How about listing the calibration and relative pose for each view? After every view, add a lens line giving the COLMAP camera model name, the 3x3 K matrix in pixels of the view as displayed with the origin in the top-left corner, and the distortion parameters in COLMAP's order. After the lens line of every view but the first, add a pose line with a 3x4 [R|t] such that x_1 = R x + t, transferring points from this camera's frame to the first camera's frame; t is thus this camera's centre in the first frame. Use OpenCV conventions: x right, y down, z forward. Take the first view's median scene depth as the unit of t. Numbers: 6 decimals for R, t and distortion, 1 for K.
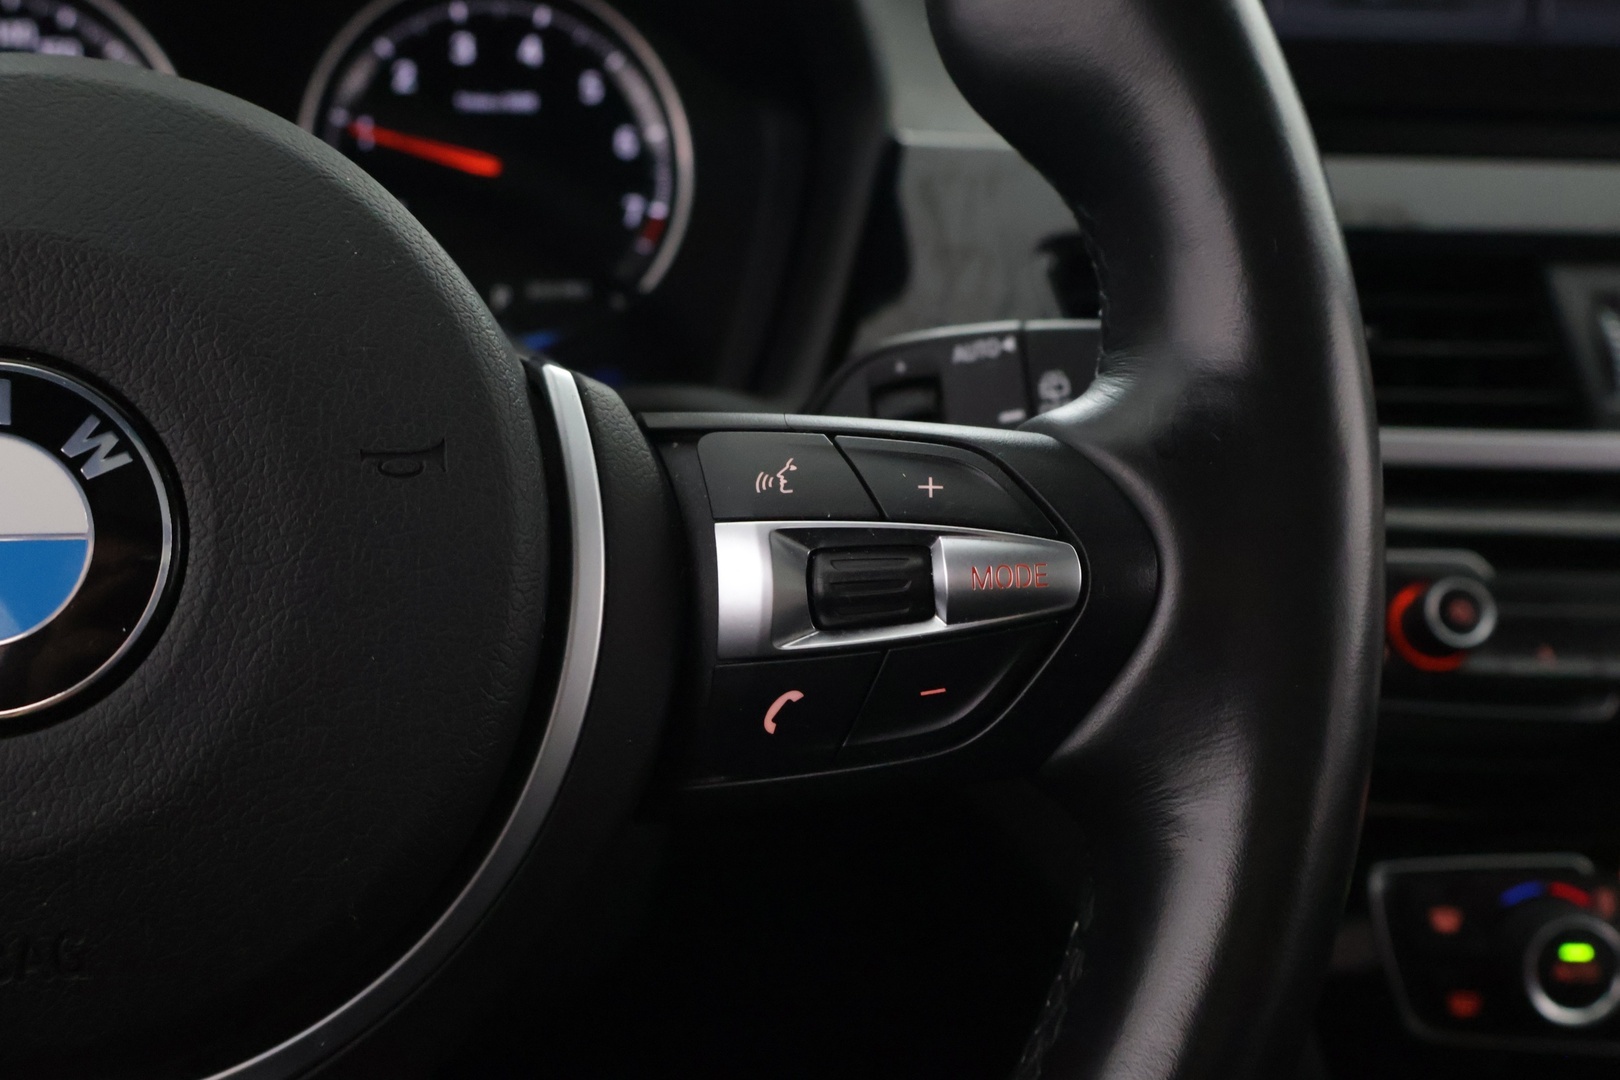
lens RADIAL K [[1802.5, 0, 810.0], [0, 1802.5, 540.0], [0, 0, 1]] dist [0.014874, 0.002484]
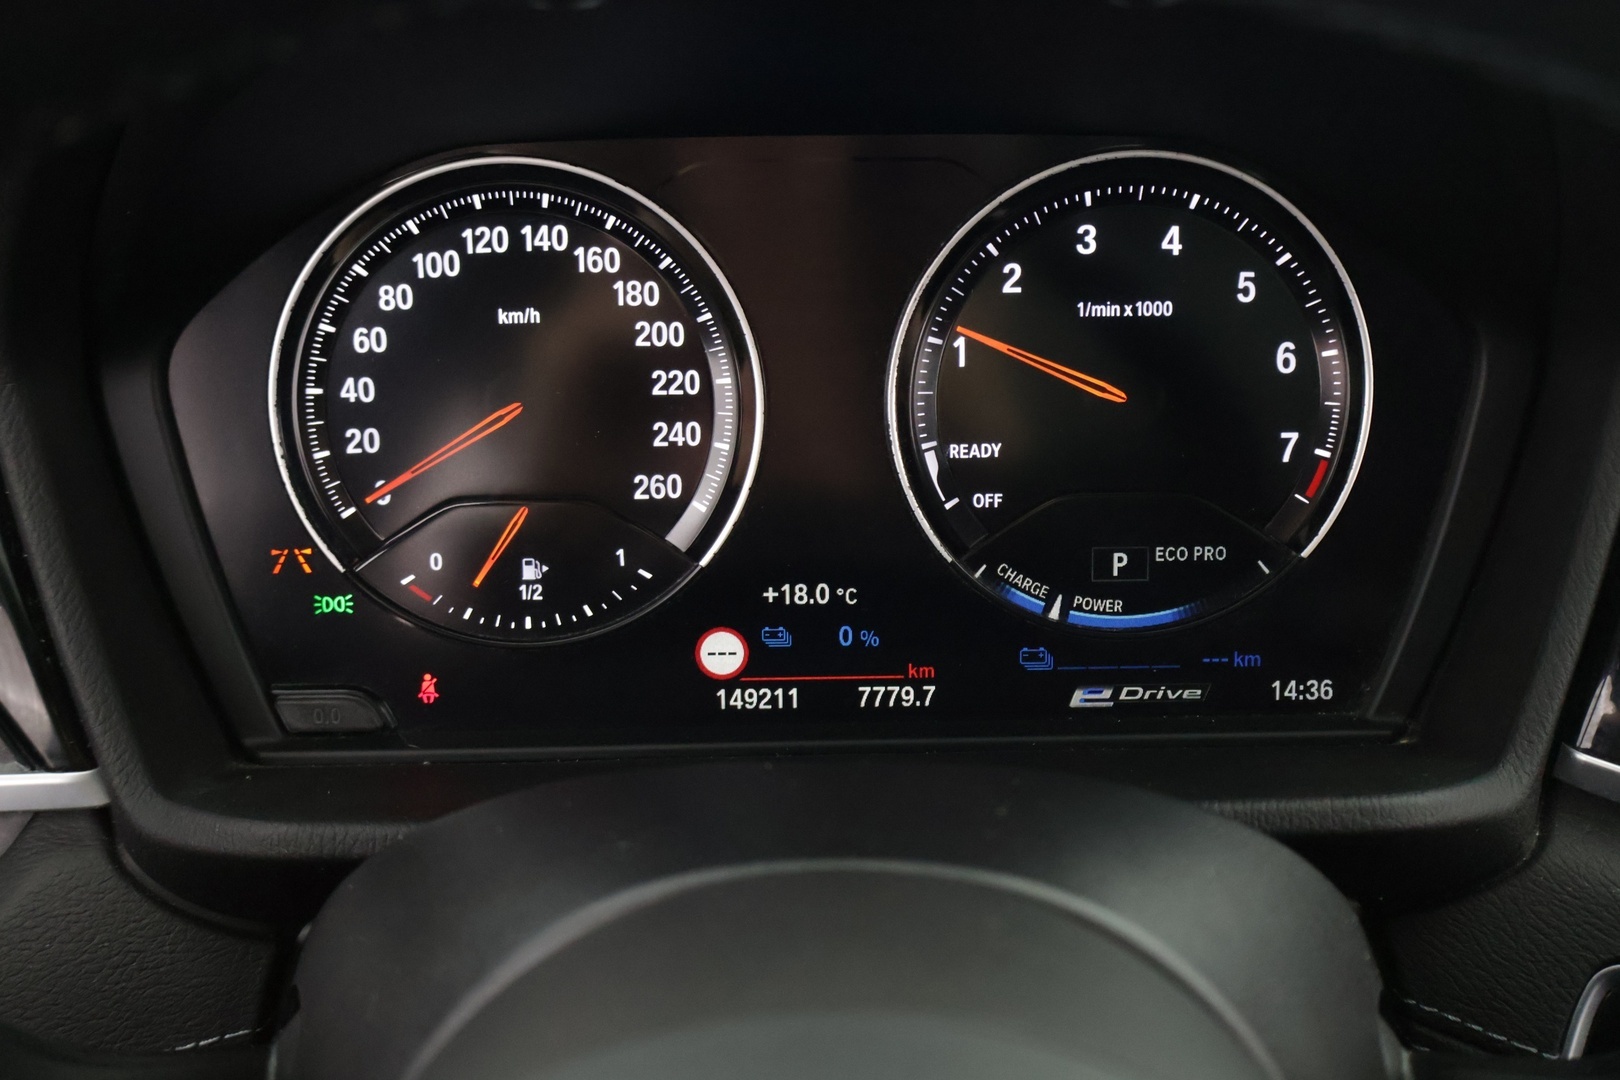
lens RADIAL K [[1705.9, 0, 810.0], [0, 1705.9, 540.0], [0, 0, 1]] dist [0.006162, 0.012401]
pose [[0.985366, 0.062197, -0.158698, -0.268339], [-0.028847, 0.978469, 0.204369, -0.424145], [0.167992, -0.196800, 0.965944, 0.354004]]
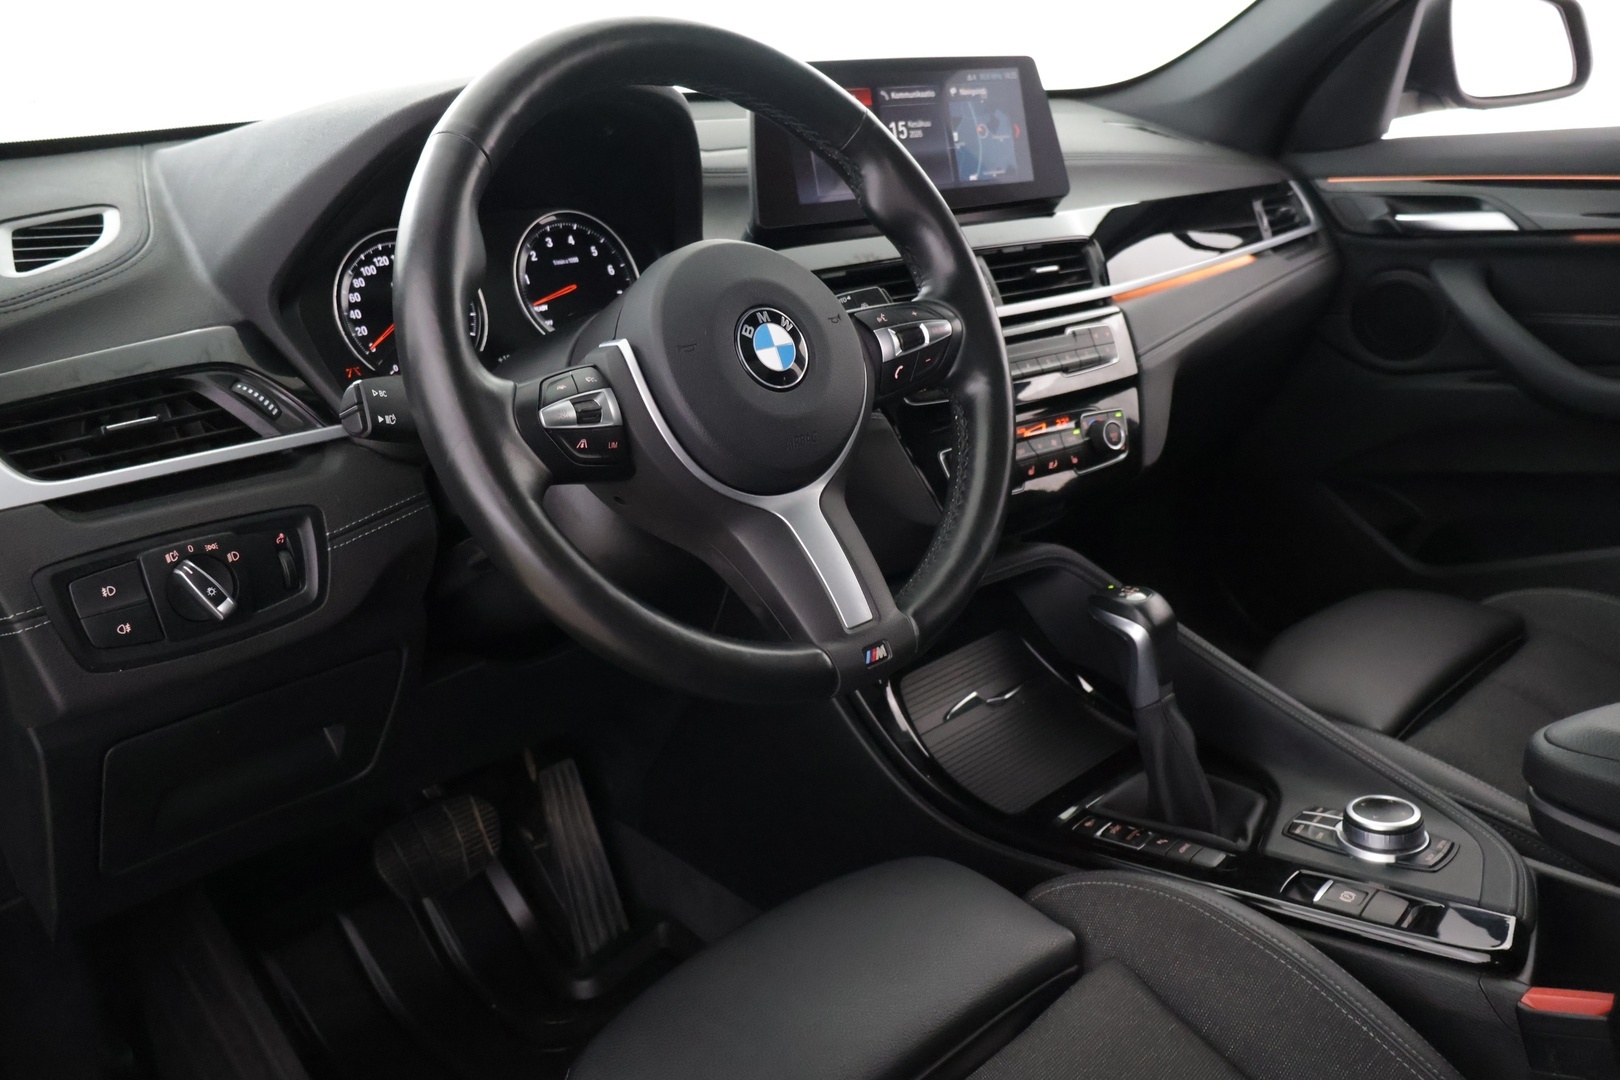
lens RADIAL K [[1349.3, 0, 809.1], [0, 1349.3, 529.0], [0, 0, 1]] dist [0.000933, 0.000403]
pose [[0.835769, -0.232881, 0.497249, -1.344999], [0.249612, 0.967760, 0.033695, 0.213146], [-0.489064, 0.095958, 0.866953, -1.150306]]
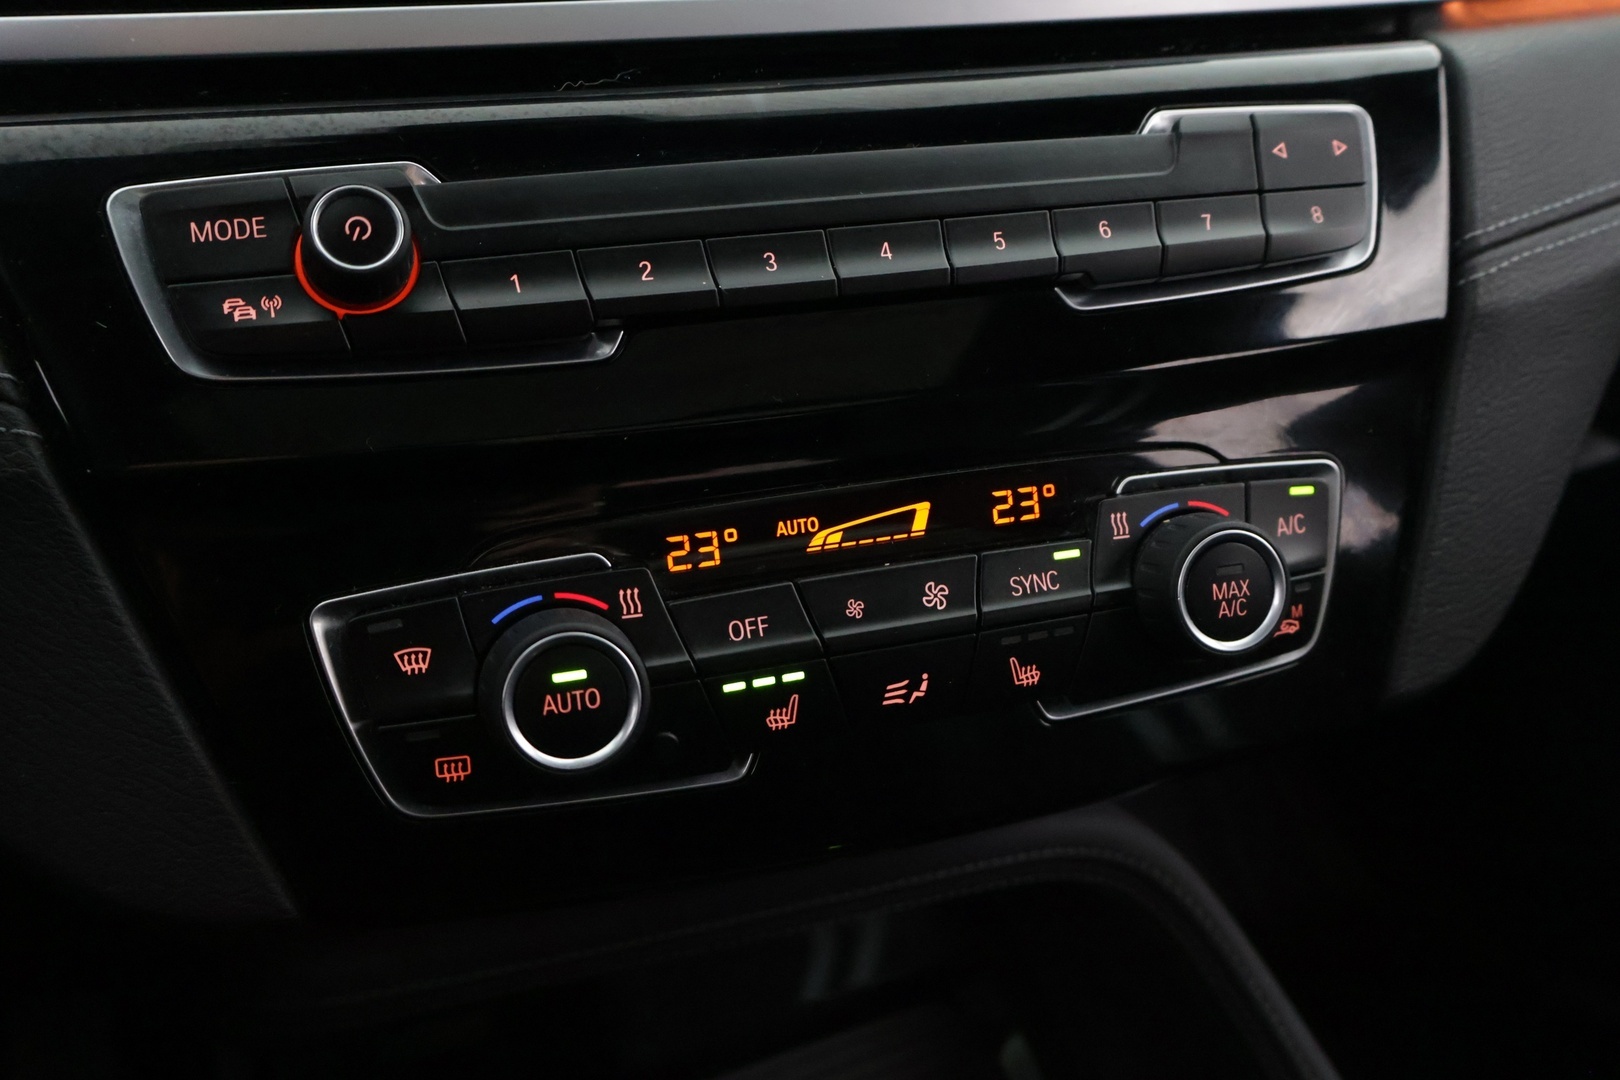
lens RADIAL K [[1660.0, 0, 845.6], [0, 1660.0, 538.7], [0, 0, 1]] dist [0.003568, 0.002016]
pose [[0.958815, -0.141368, 0.246350, 0.437918], [0.116939, 0.986895, 0.111191, 0.131153], [-0.258841, -0.077803, 0.962782, 0.383452]]
